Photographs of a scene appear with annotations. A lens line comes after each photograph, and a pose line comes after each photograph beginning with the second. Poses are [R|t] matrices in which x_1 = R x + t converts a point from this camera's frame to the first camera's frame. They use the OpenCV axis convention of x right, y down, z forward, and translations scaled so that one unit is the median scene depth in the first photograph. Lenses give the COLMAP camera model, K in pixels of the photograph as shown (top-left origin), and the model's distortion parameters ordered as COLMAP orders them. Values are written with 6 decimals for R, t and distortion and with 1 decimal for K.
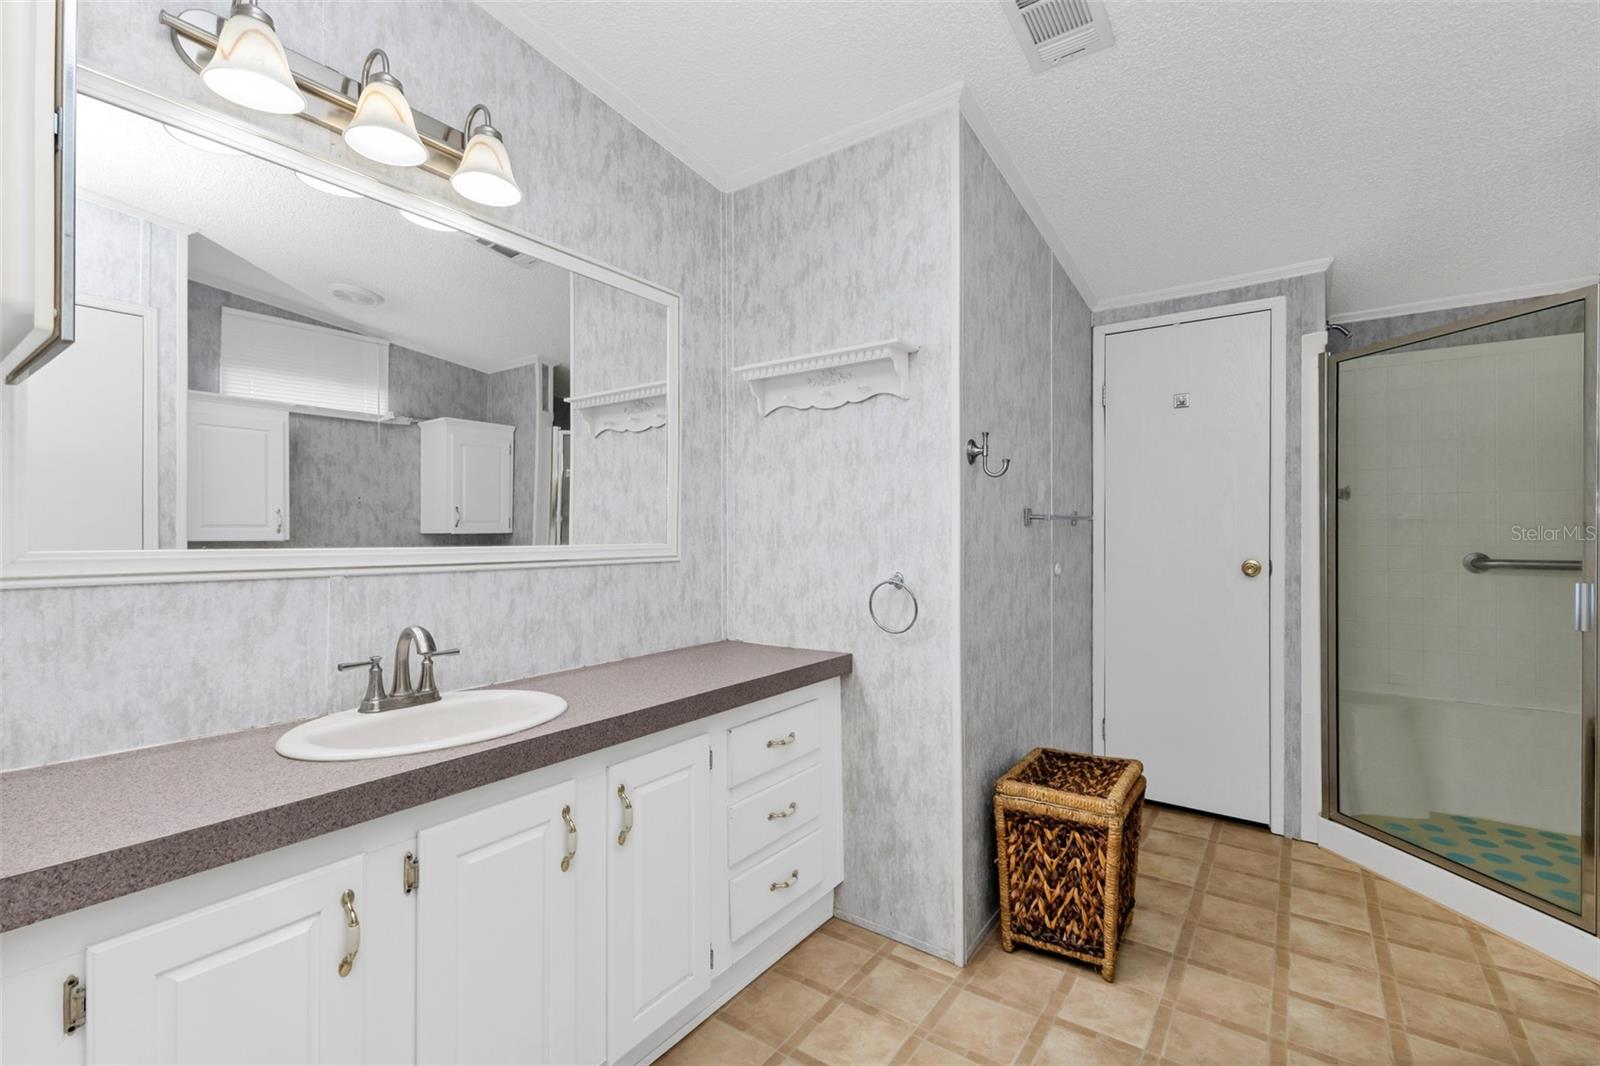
lens RADIAL K [[688.1, 0, 805.1], [0, 688.1, 536.1], [0, 0, 1]] dist [0.009121, -0.000064]
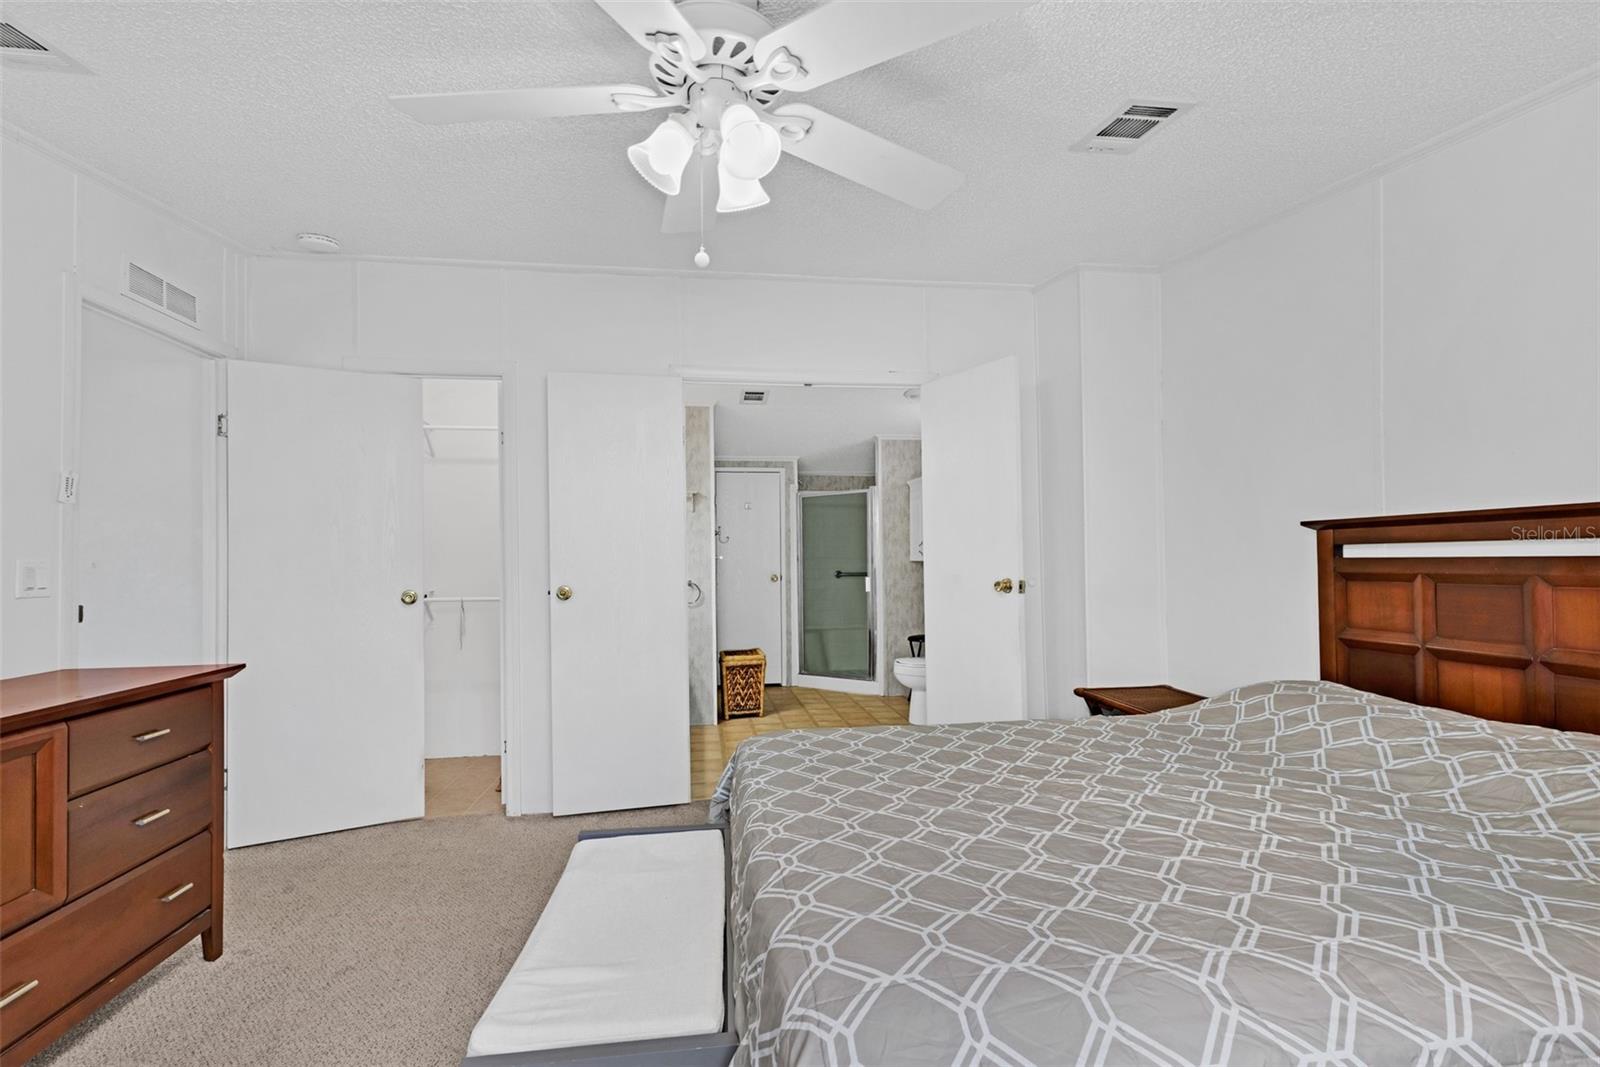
lens RADIAL K [[688.1, 0, 805.1], [0, 688.1, 536.6], [0, 0, 1]] dist [0.009121, -0.000064]
pose [[0.721197, 0.020631, 0.692423, -1.368503], [0.010614, 0.999110, -0.040824, 0.002042], [-0.692649, 0.036792, 0.720336, -1.173267]]
